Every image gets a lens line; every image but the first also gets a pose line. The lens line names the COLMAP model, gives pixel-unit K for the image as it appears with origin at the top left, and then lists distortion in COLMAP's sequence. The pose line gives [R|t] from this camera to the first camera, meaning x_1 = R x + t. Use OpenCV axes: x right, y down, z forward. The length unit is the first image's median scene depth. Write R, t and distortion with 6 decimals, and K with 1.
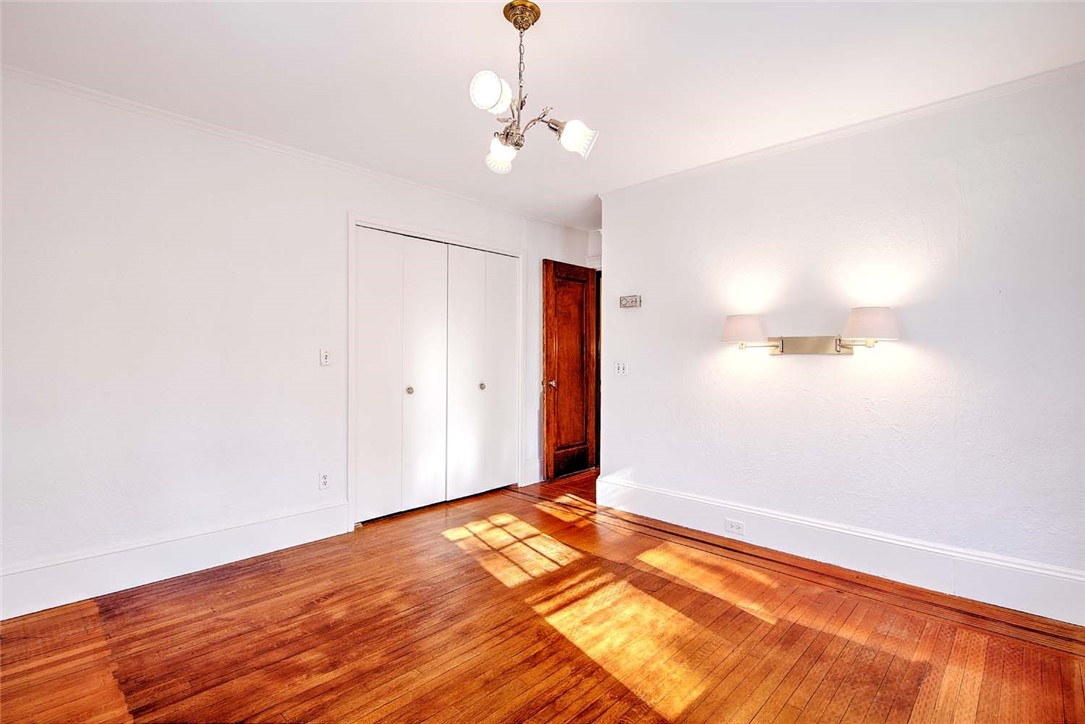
lens RADIAL K [[524.6, 0, 550.6], [0, 524.6, 361.4], [0, 0, 1]] dist [0.005383, -0.000870]
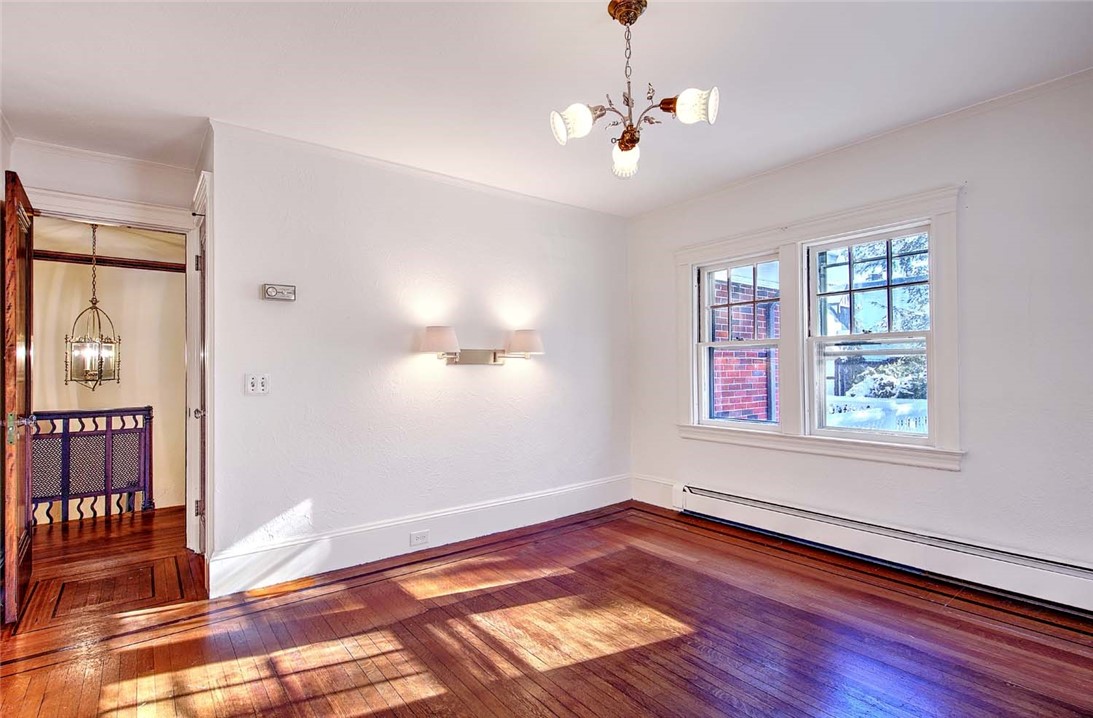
lens RADIAL K [[528.5, 0, 554.9], [0, 528.5, 360.2], [0, 0, 1]] dist [0.005383, -0.000870]
pose [[0.146855, 0.013633, 0.989064, -0.679278], [0.022500, 0.999600, -0.017120, 0.002352], [-0.988902, 0.024768, 0.146490, 0.662222]]
